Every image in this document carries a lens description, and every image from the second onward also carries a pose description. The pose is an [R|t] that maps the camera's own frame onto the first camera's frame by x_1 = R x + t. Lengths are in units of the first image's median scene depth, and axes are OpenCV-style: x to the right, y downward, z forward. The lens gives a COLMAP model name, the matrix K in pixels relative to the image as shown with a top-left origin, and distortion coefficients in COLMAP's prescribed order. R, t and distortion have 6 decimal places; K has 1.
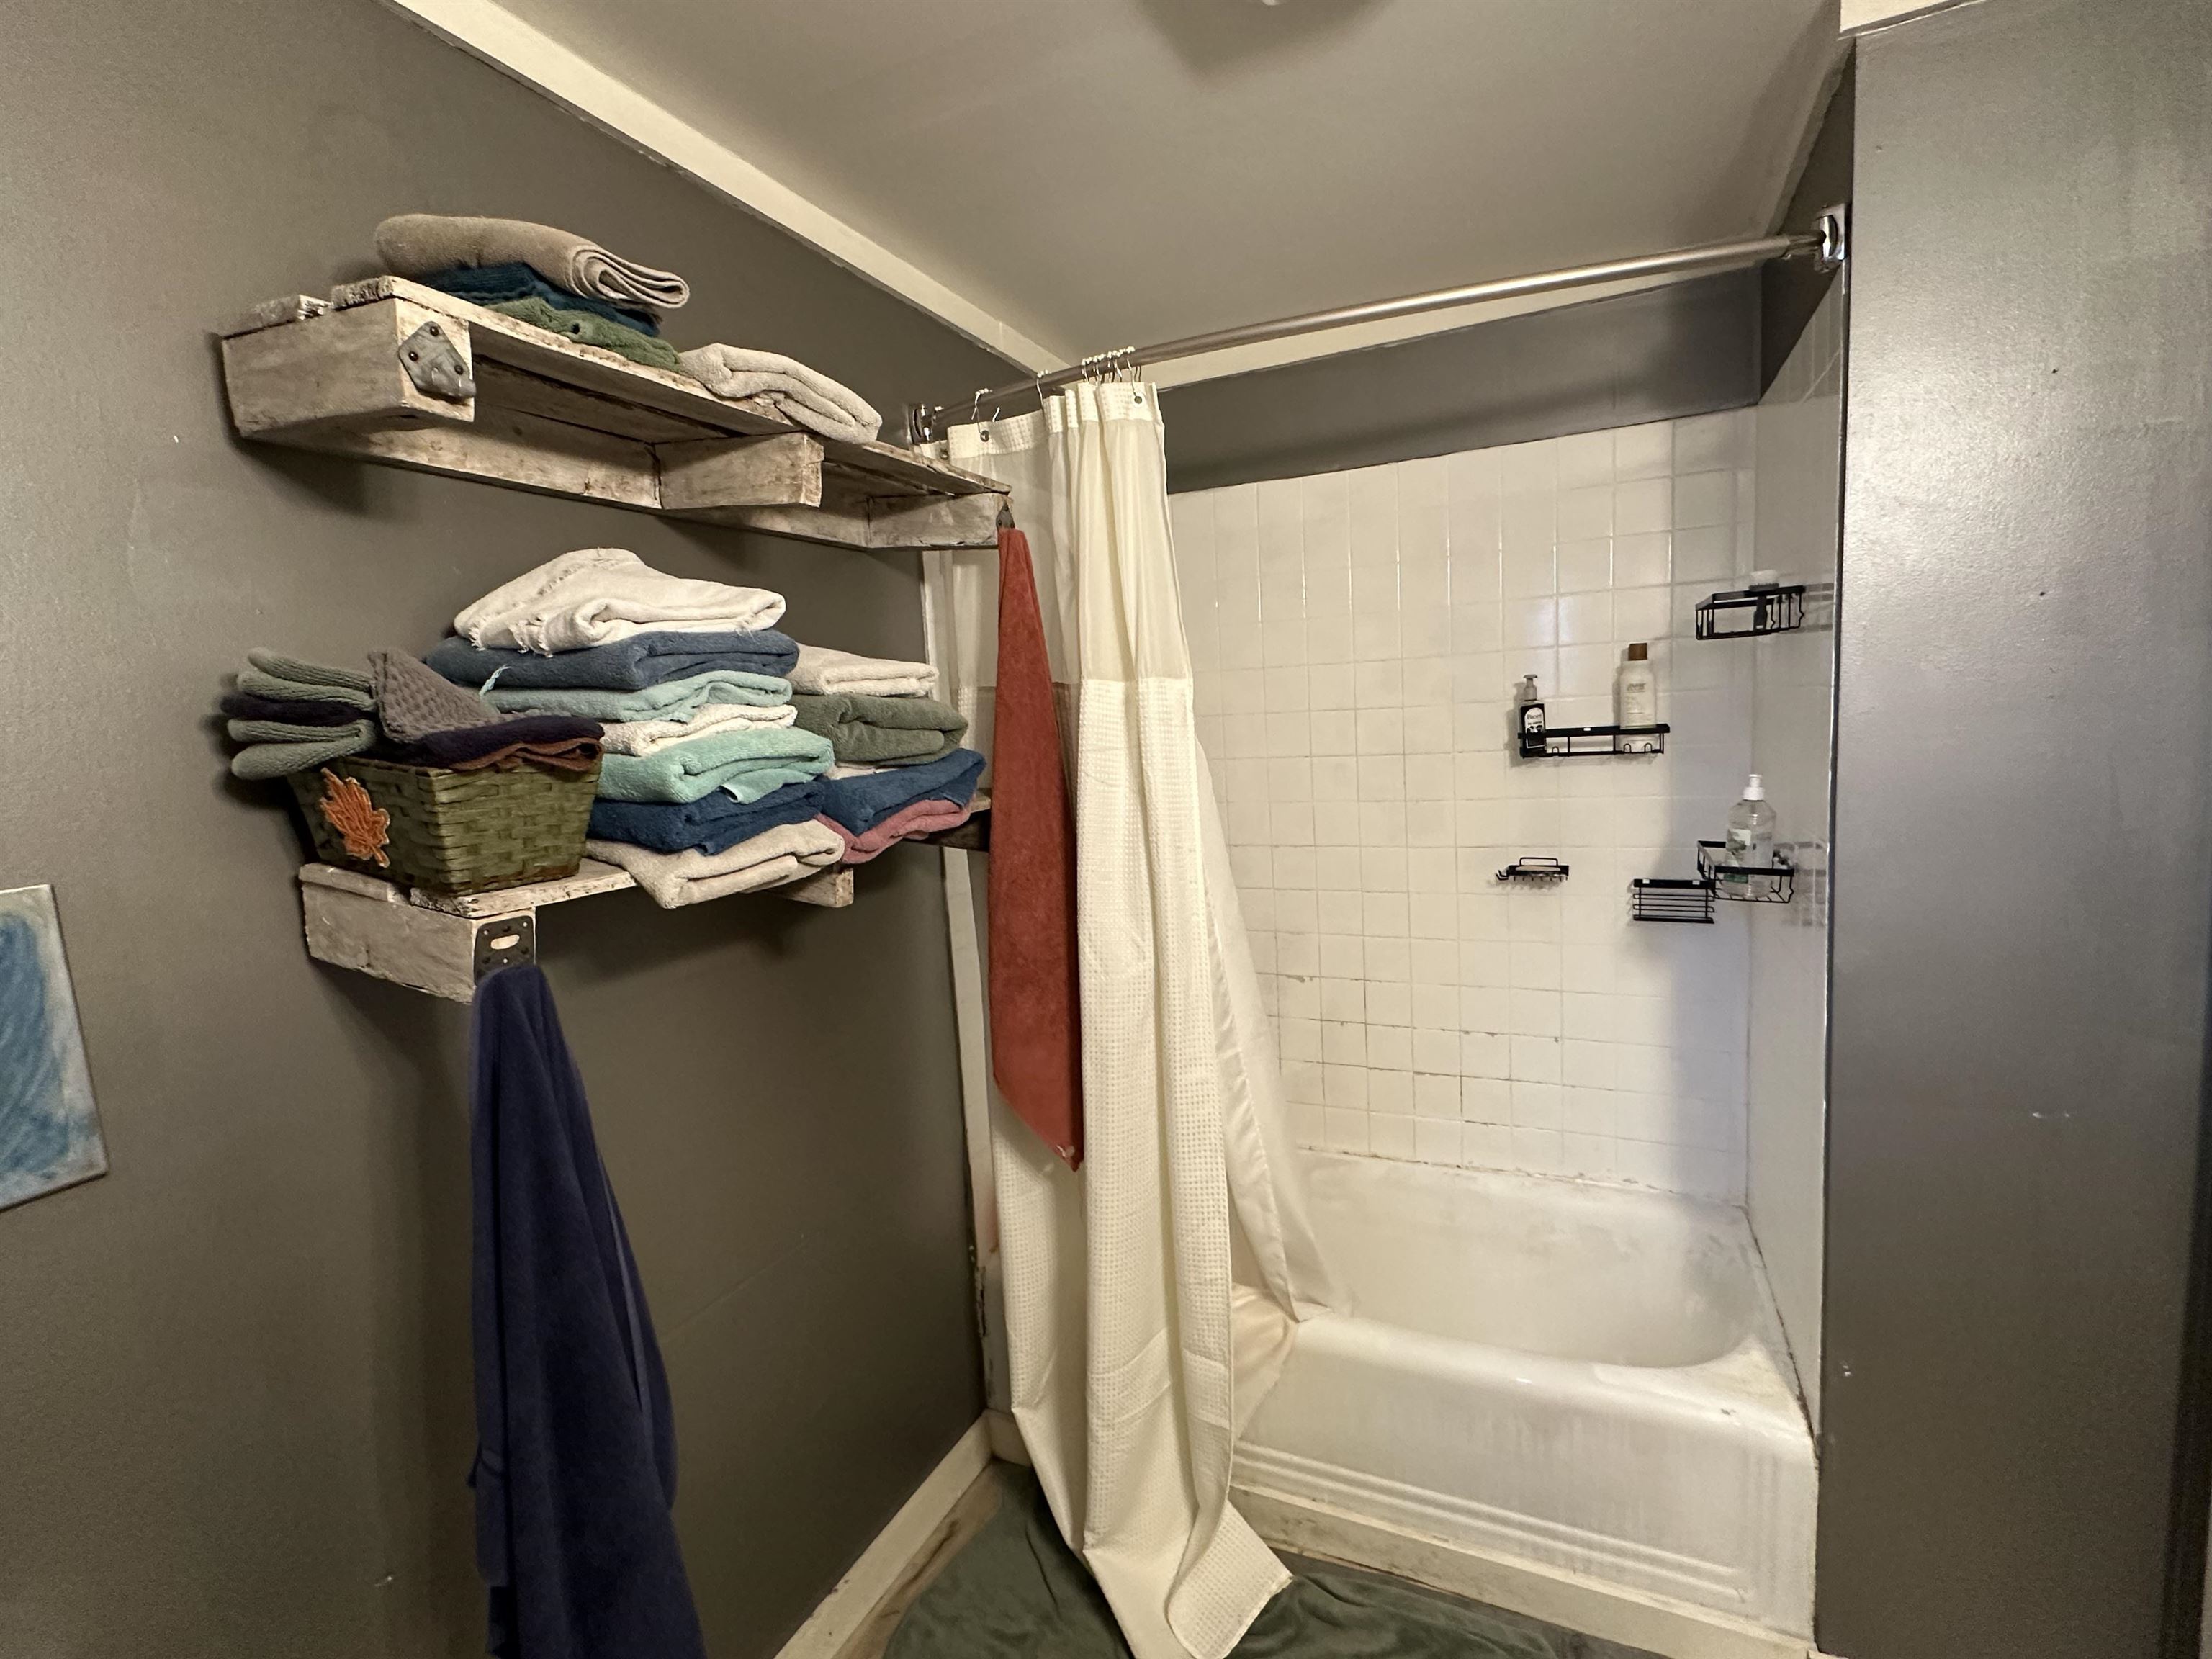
lens RADIAL K [[1045.5, 0, 1106.0], [0, 1045.5, 829.5], [0, 0, 1]] dist [-0.002332, -0.000252]
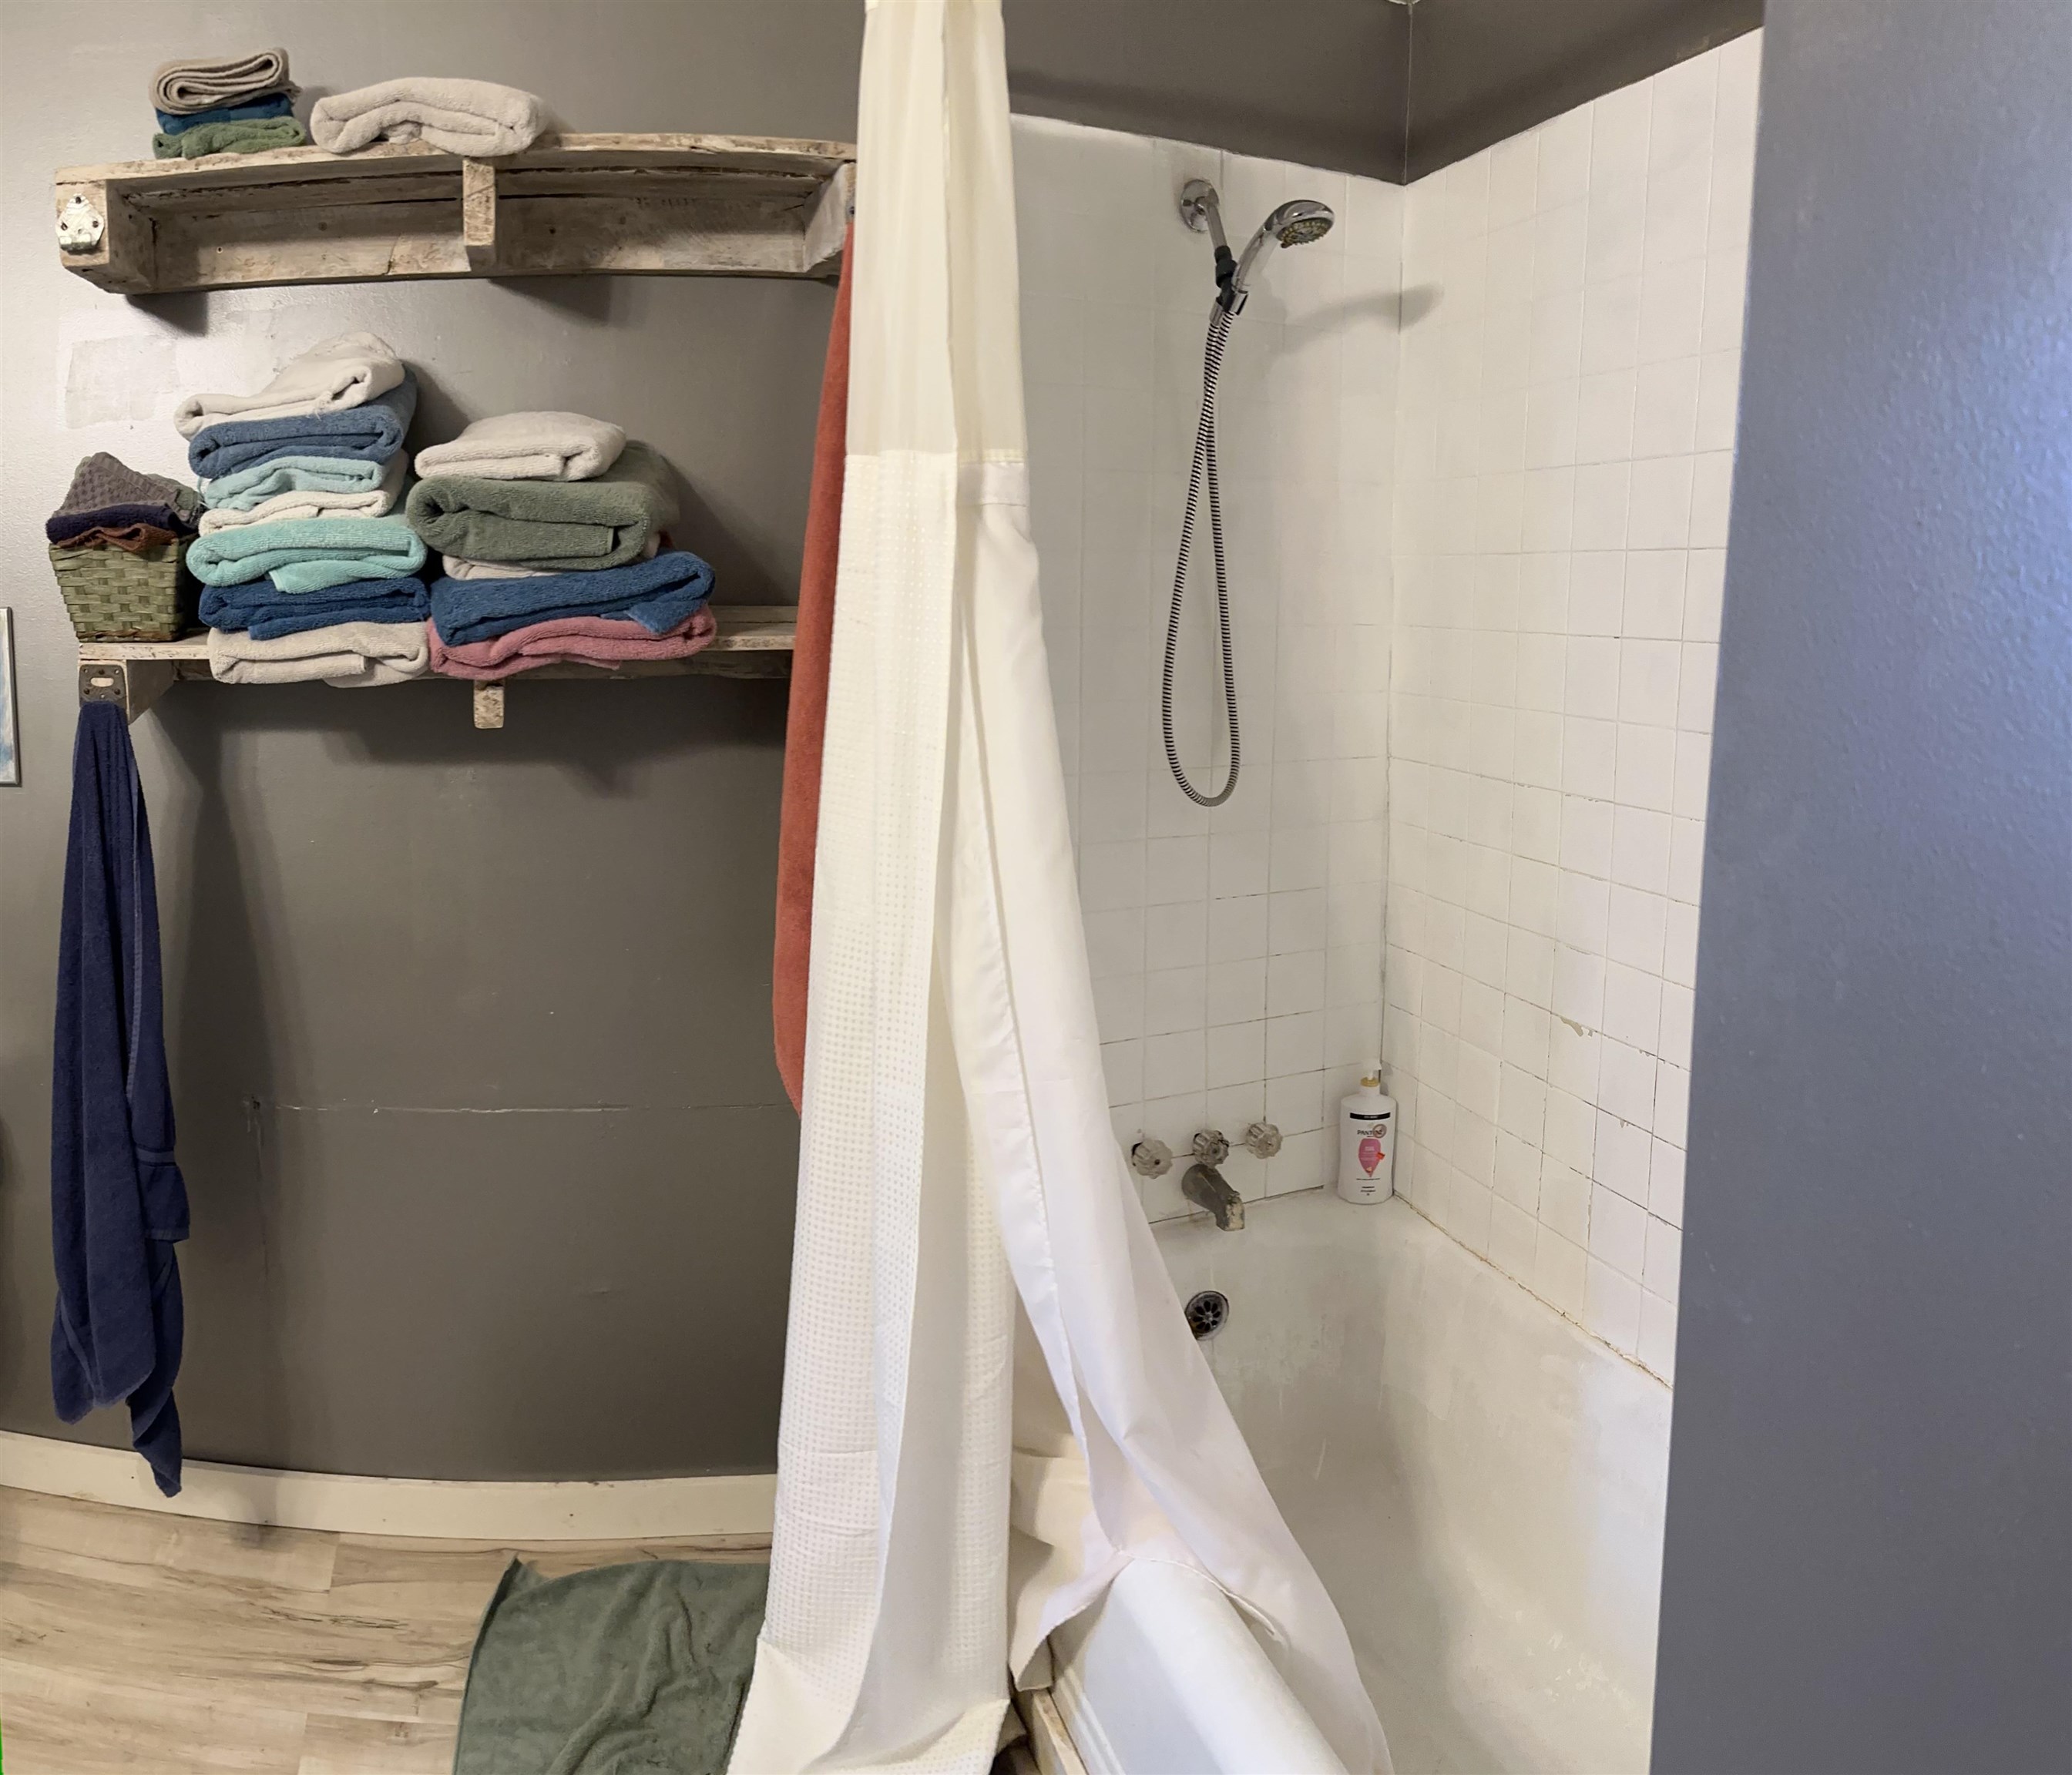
lens RADIAL K [[1611.5, 0, 1036.0], [0, 1611.5, 887.5], [0, 0, 1]] dist [0.042865, -0.088005]
pose [[0.283588, 0.242031, -0.927900, 1.385480], [-0.098756, 0.969851, 0.222791, -0.170775], [0.953847, 0.028455, 0.298940, 1.248279]]
